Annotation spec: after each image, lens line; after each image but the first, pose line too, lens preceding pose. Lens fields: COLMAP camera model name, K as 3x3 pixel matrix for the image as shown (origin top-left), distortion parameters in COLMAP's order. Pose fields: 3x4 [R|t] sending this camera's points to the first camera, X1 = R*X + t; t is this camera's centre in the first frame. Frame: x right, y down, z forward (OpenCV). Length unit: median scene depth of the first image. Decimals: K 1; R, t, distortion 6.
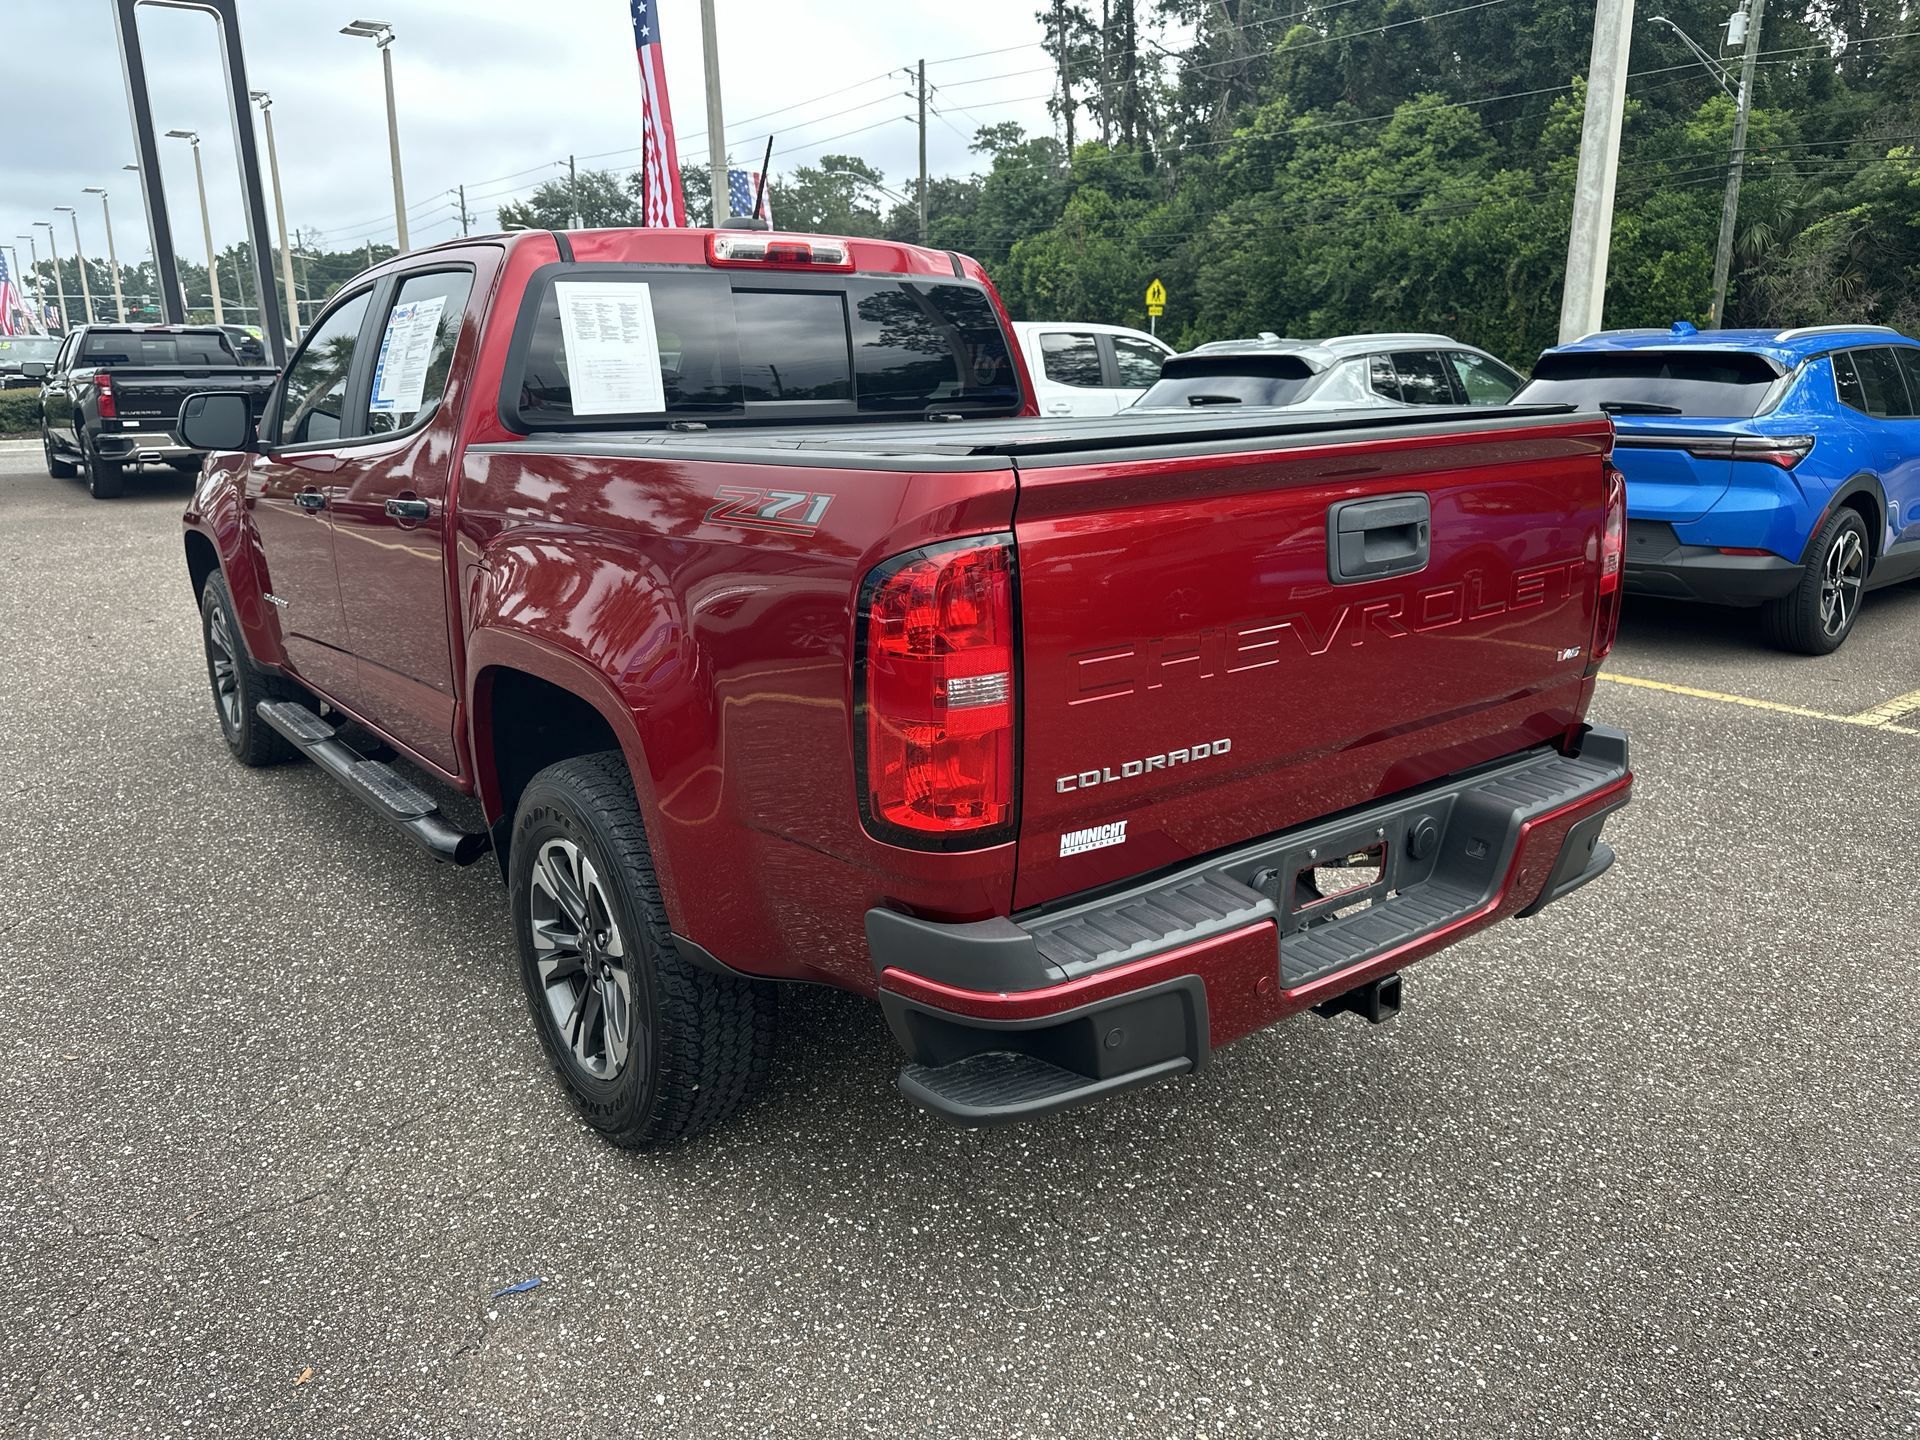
lens RADIAL K [[1376.7, 0, 960.0], [0, 1376.7, 720.0], [0, 0, 1]] dist [0.035880, -0.039425]
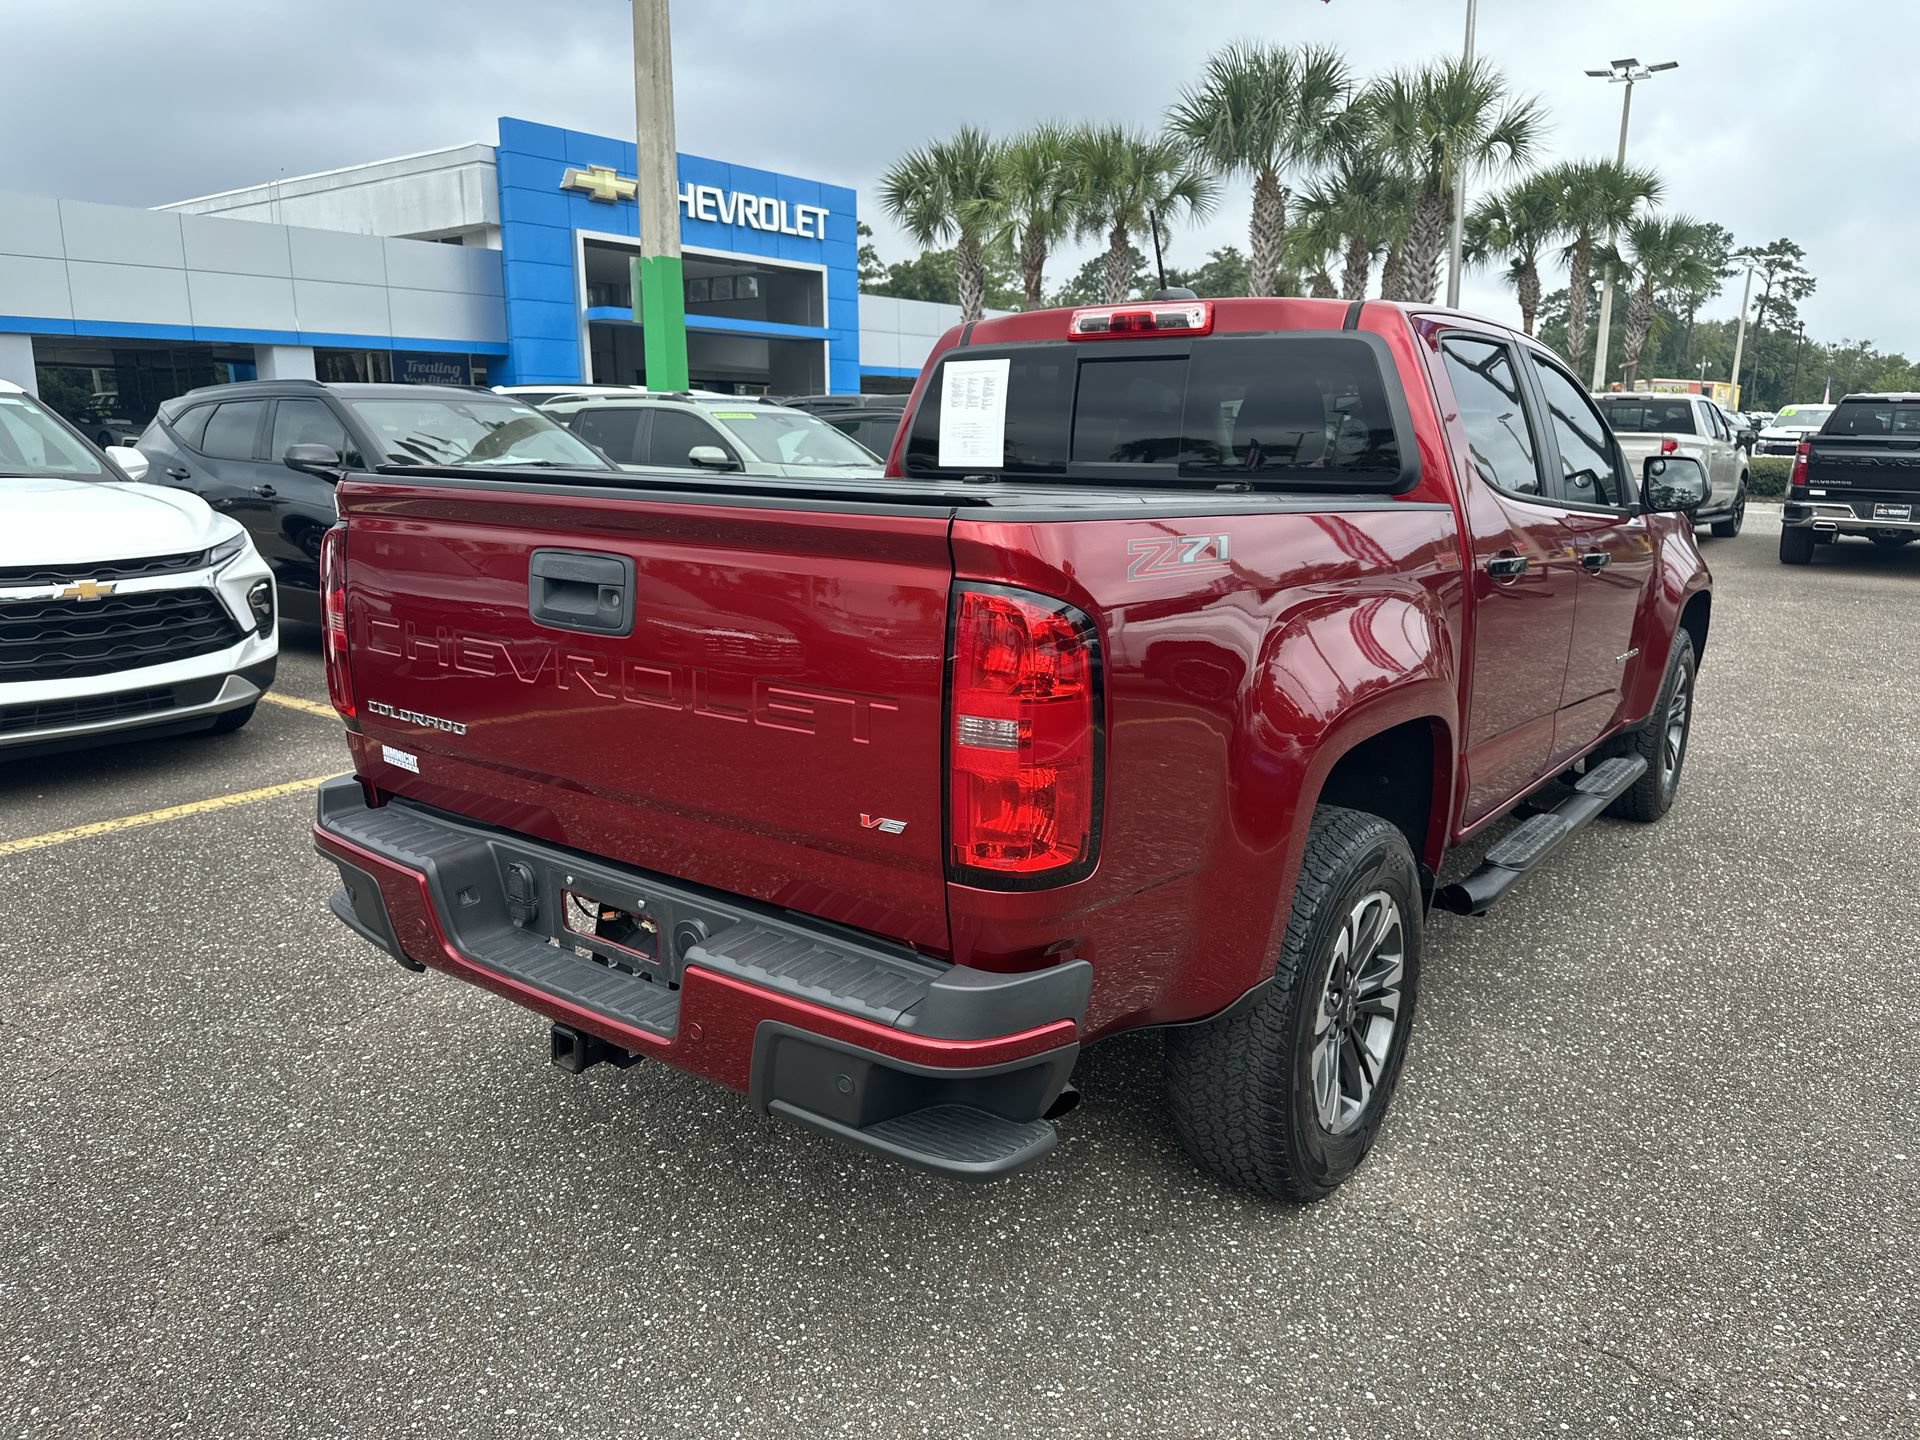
lens RADIAL K [[1370.9, 0, 956.3], [0, 1370.9, 713.7], [0, 0, 1]] dist [0.092049, -0.117860]
pose [[0.247139, 0.209912, -0.945970, 0.143094], [-0.260570, 0.954690, 0.143772, -0.027867], [0.933288, 0.210959, 0.290638, 0.102650]]
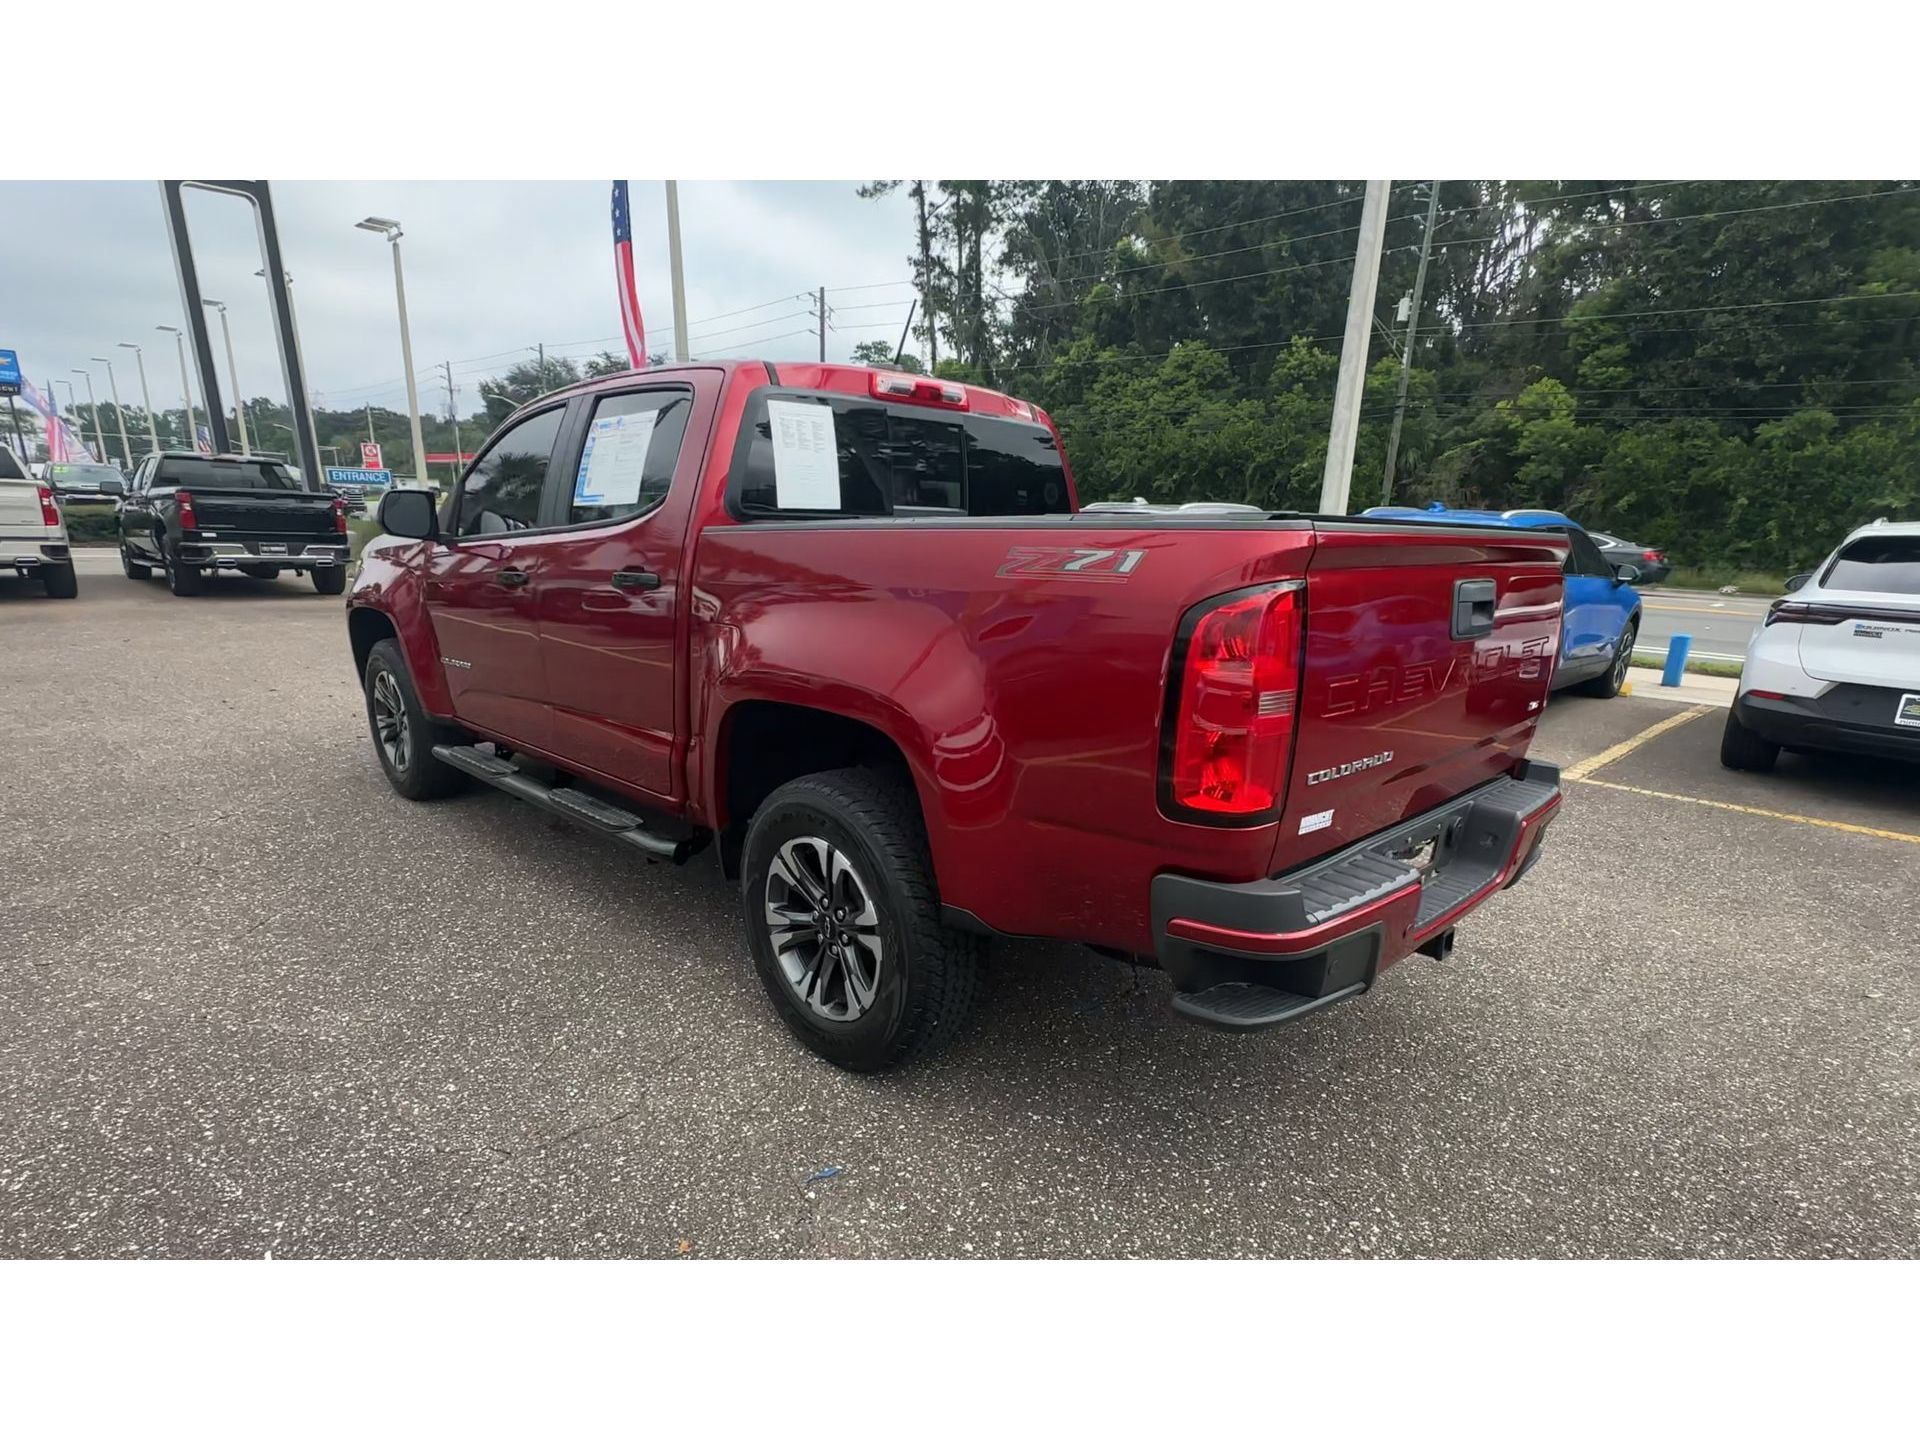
lens RADIAL K [[998.3, 0, 975.0], [0, 998.3, 850.2], [0, 0, 1]] dist [-0.004004, 0.000588]
pose [[0.989171, -0.001680, 0.146757, -0.034967], [-0.007047, 0.998238, 0.058925, 0.005450], [-0.146597, -0.059321, 0.987416, 0.007854]]
